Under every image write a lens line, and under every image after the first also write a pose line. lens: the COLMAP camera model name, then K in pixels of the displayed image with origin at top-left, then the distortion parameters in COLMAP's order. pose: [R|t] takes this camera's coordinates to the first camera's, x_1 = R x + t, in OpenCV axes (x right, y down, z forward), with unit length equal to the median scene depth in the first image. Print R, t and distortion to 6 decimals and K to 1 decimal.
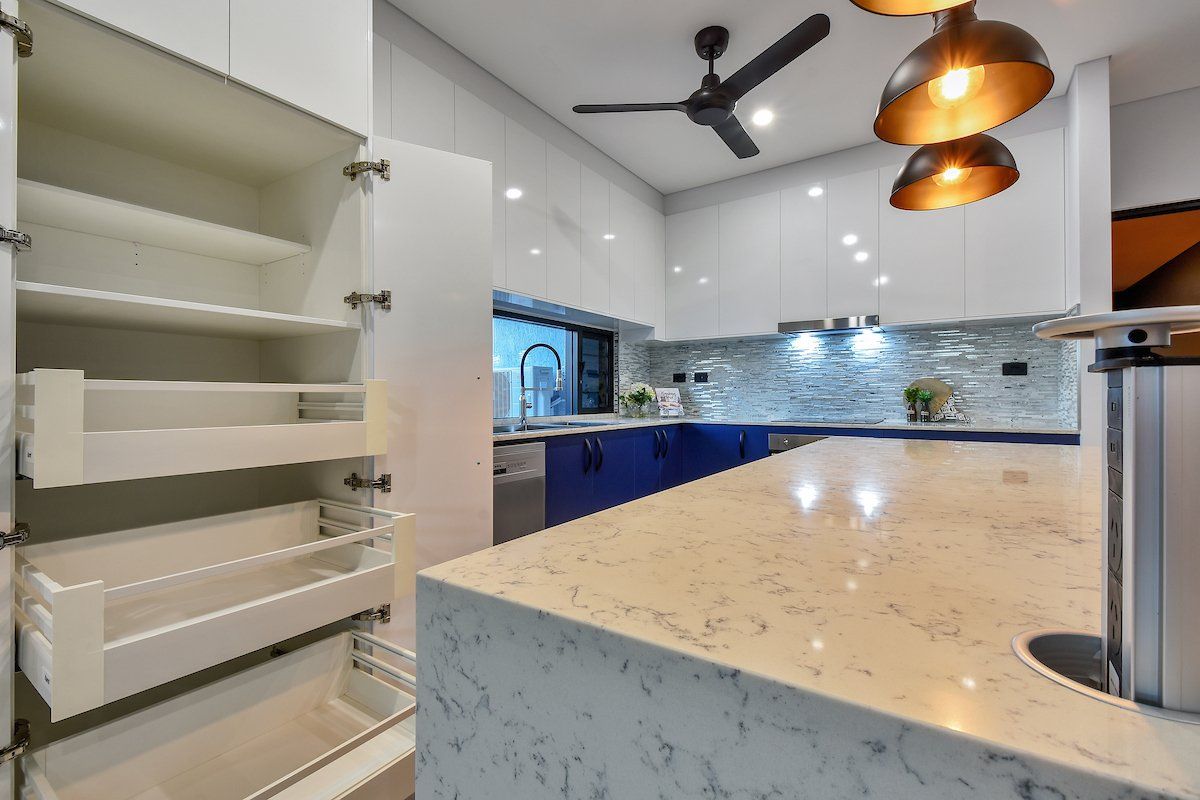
lens RADIAL K [[523.2, 0, 593.6], [0, 523.2, 396.7], [0, 0, 1]] dist [0.023727, -0.013435]
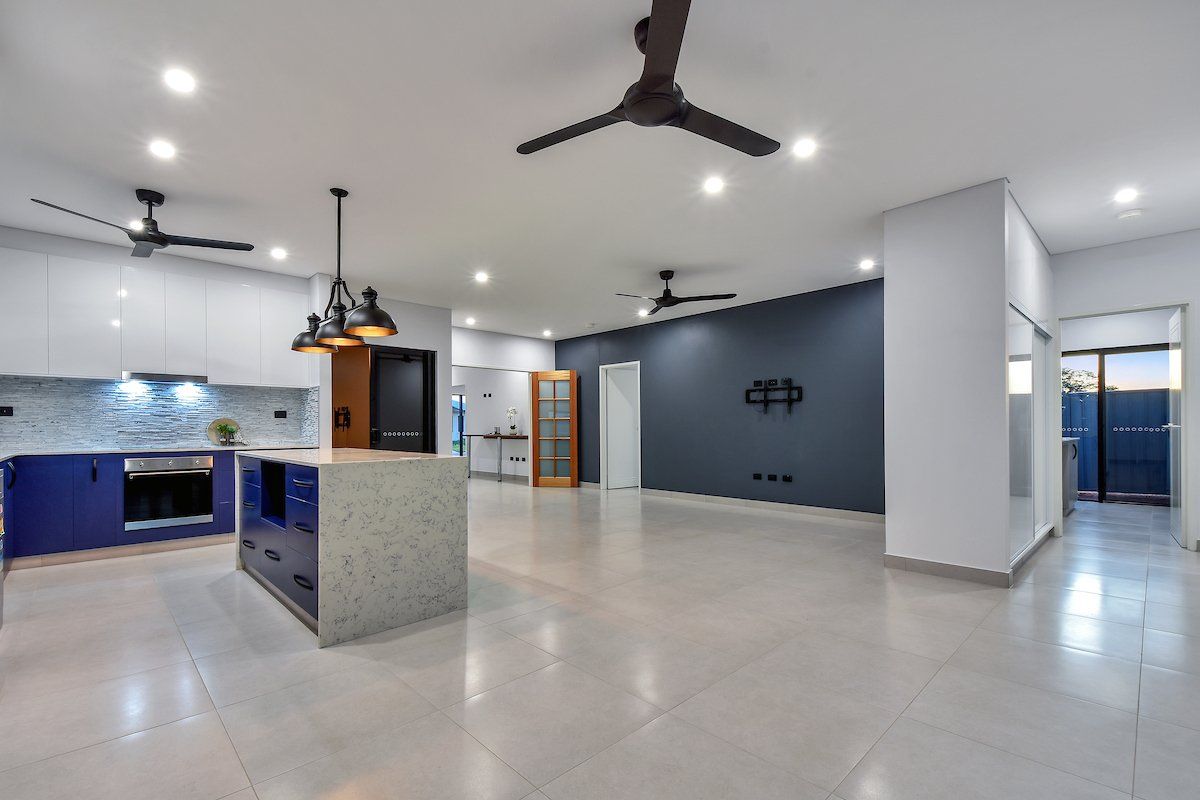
lens RADIAL K [[523.2, 0, 595.6], [0, 523.2, 429.4], [0, 0, 1]] dist [0.023727, -0.013435]
pose [[0.203297, -0.001702, 0.979116, -0.610763], [0.004175, 0.999991, 0.000872, 0.001095], [-0.979108, 0.003911, 0.203302, -0.339870]]
